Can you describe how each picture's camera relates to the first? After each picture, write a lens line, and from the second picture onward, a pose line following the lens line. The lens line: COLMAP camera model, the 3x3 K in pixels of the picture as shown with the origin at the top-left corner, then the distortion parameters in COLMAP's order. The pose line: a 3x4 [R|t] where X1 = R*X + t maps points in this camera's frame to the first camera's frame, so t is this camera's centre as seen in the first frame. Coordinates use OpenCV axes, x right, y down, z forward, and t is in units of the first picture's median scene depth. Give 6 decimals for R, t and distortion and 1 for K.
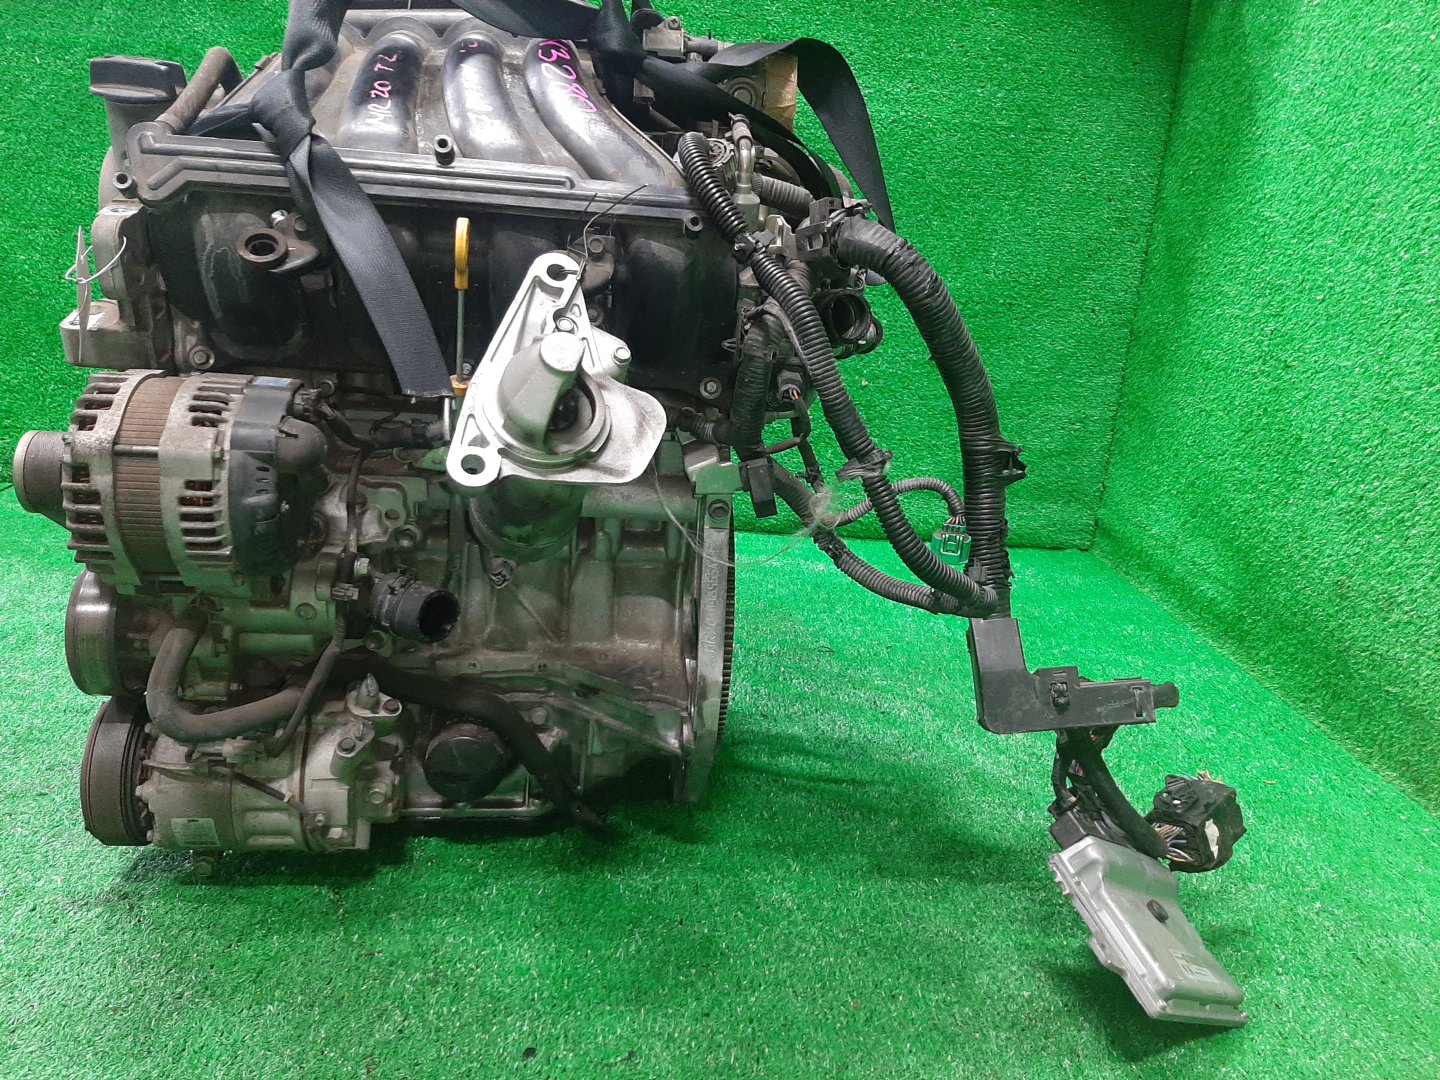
lens RADIAL K [[1153.7, 0, 720.0], [0, 1153.7, 540.0], [0, 0, 1]] dist [-0.002768, -0.008730]
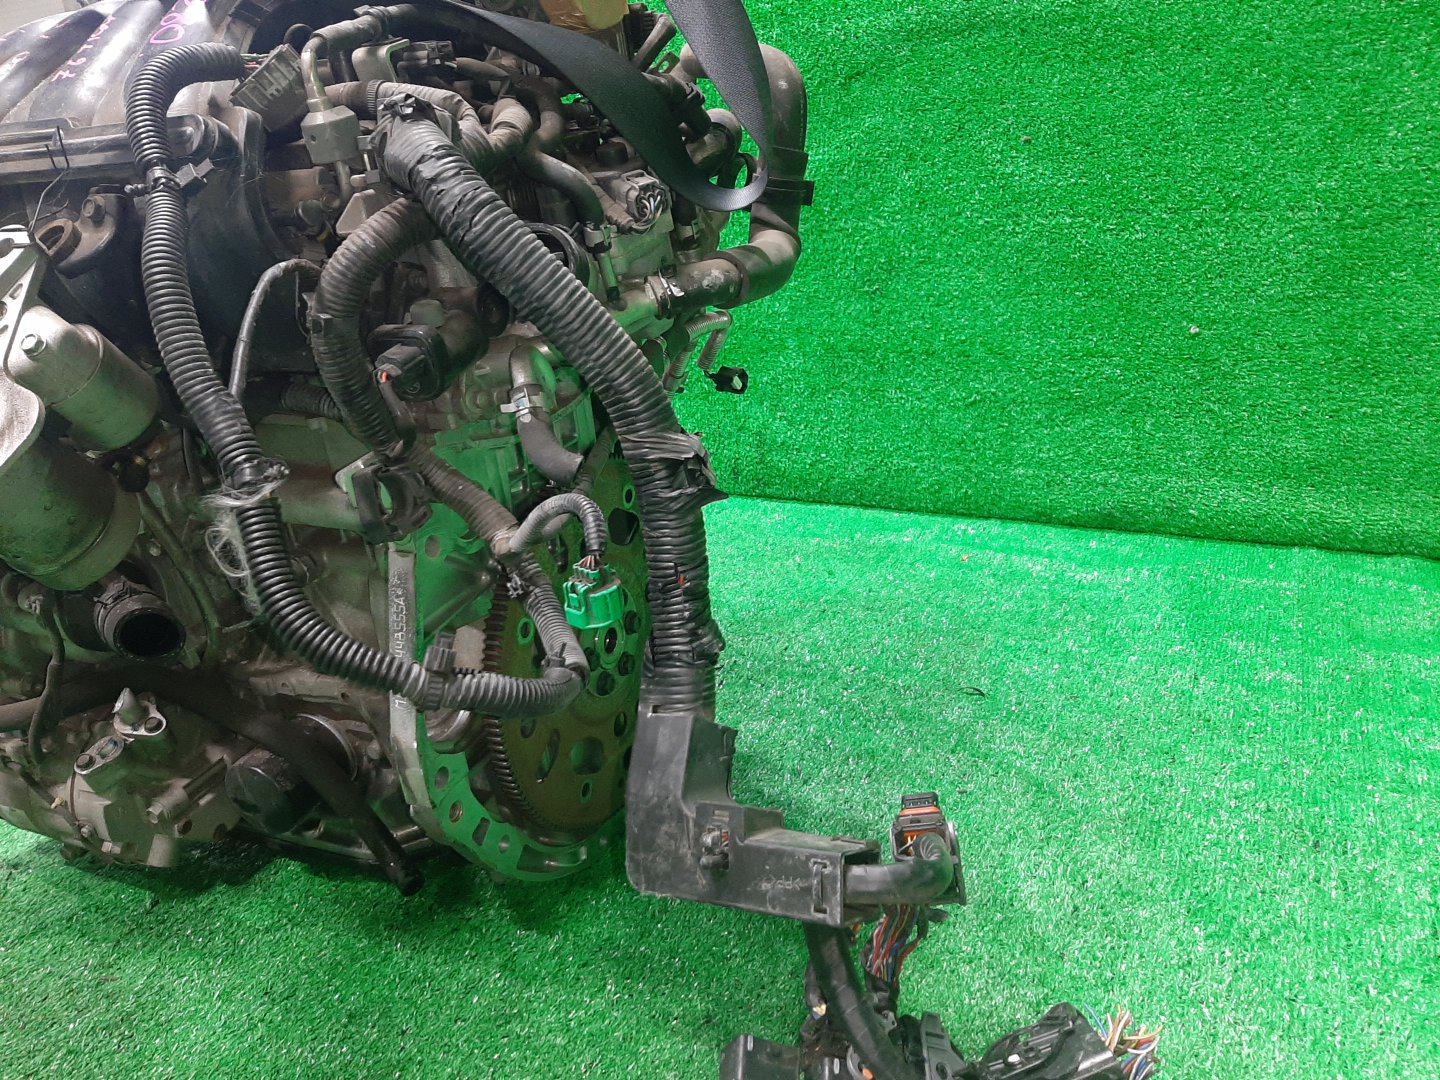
lens RADIAL K [[1153.7, 0, 720.0], [0, 1153.7, 540.0], [0, 0, 1]] dist [-0.002768, -0.008730]
pose [[0.859192, 0.044628, -0.509703, 0.255130], [-0.026553, 0.998736, 0.042687, -0.024294], [0.510963, -0.023142, 0.859291, 0.200737]]
